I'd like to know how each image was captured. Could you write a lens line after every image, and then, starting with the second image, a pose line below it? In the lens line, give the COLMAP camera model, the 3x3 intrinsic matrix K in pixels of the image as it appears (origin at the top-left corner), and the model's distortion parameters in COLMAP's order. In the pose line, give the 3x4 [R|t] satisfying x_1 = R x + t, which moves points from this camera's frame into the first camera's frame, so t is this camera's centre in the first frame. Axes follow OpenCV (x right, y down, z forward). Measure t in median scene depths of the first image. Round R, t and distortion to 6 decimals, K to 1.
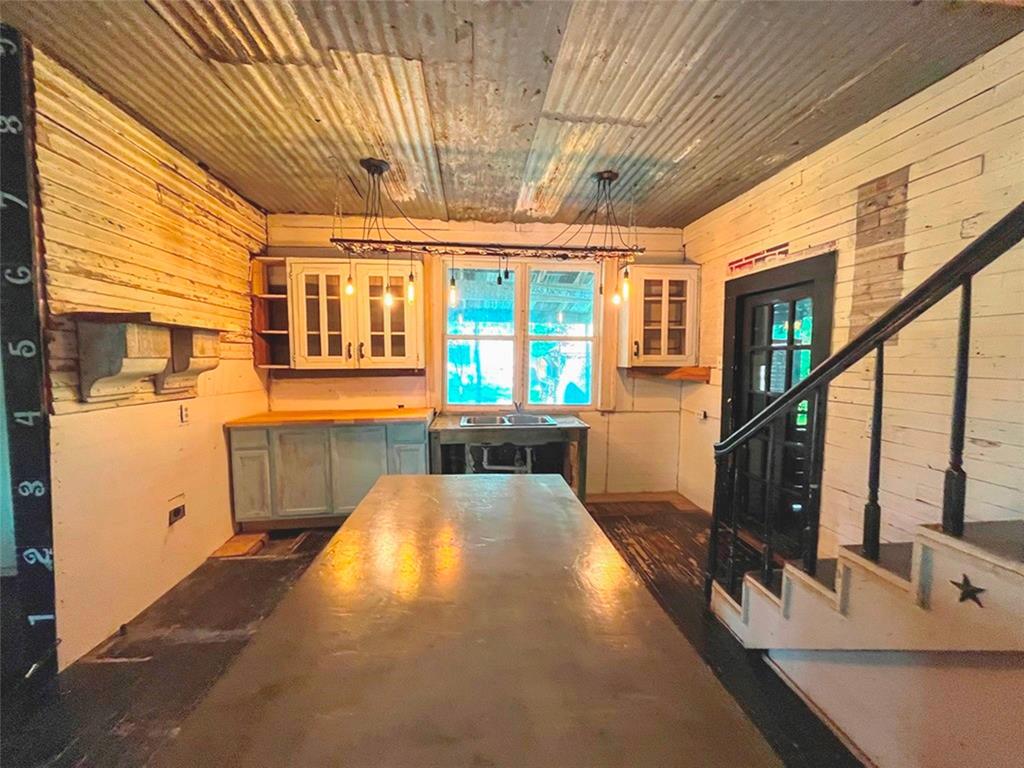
lens RADIAL K [[412.1, 0, 511.9], [0, 412.1, 385.6], [0, 0, 1]] dist [-0.001662, 0.000161]
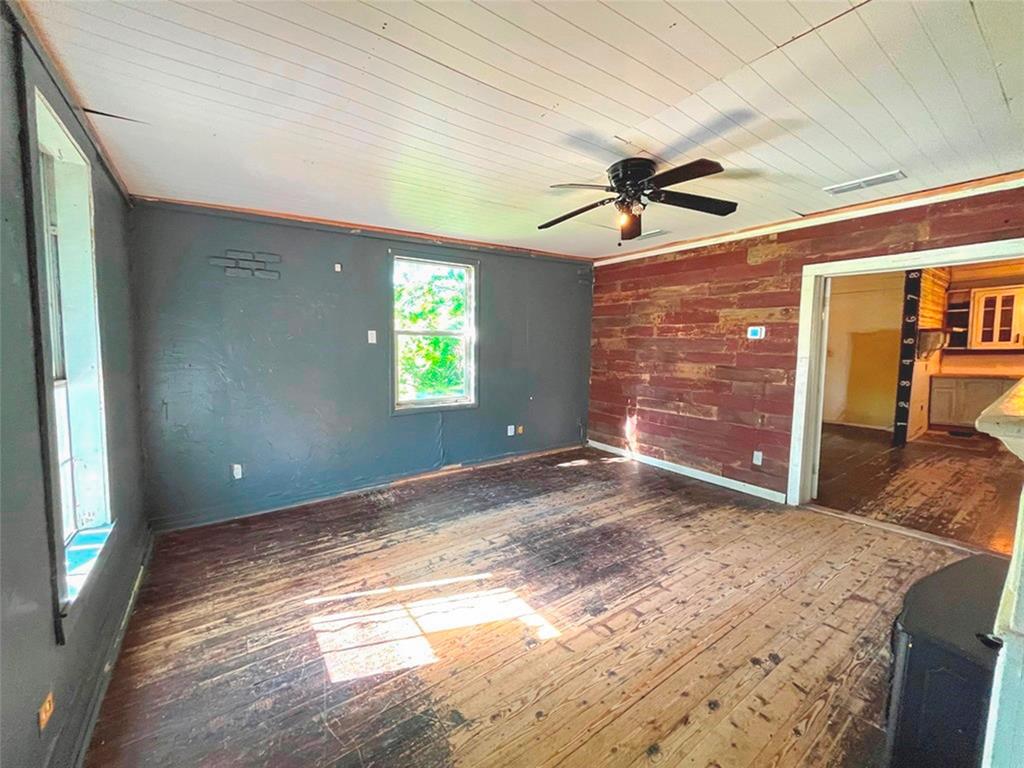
lens RADIAL K [[412.1, 0, 509.3], [0, 412.1, 383.0], [0, 0, 1]] dist [-0.001662, 0.000161]
pose [[0.485893, 0.068122, -0.871360, 0.087108], [-0.047442, 0.997544, 0.051532, 0.120082], [0.872730, 0.016300, 0.487931, -1.792315]]
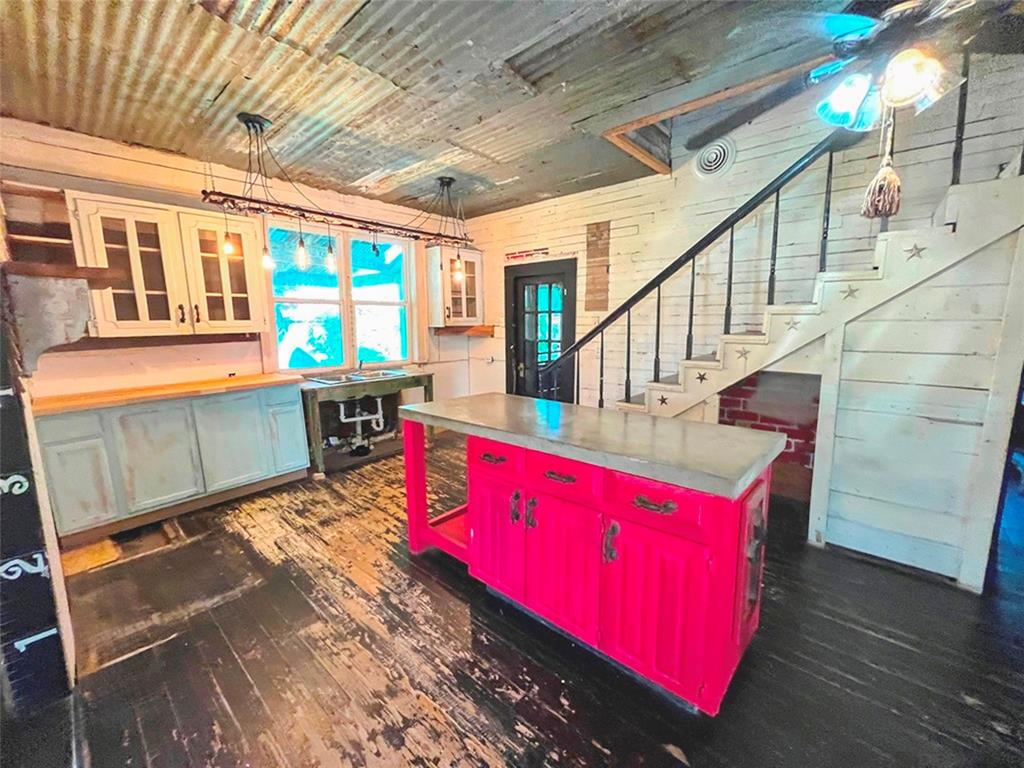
lens RADIAL K [[412.1, 0, 510.8], [0, 412.1, 384.4], [0, 0, 1]] dist [-0.001662, 0.000161]
pose [[0.741959, -0.112418, 0.660953, -0.502009], [0.058377, 0.992930, 0.103350, 0.014997], [-0.667899, -0.038097, 0.743277, -0.127218]]
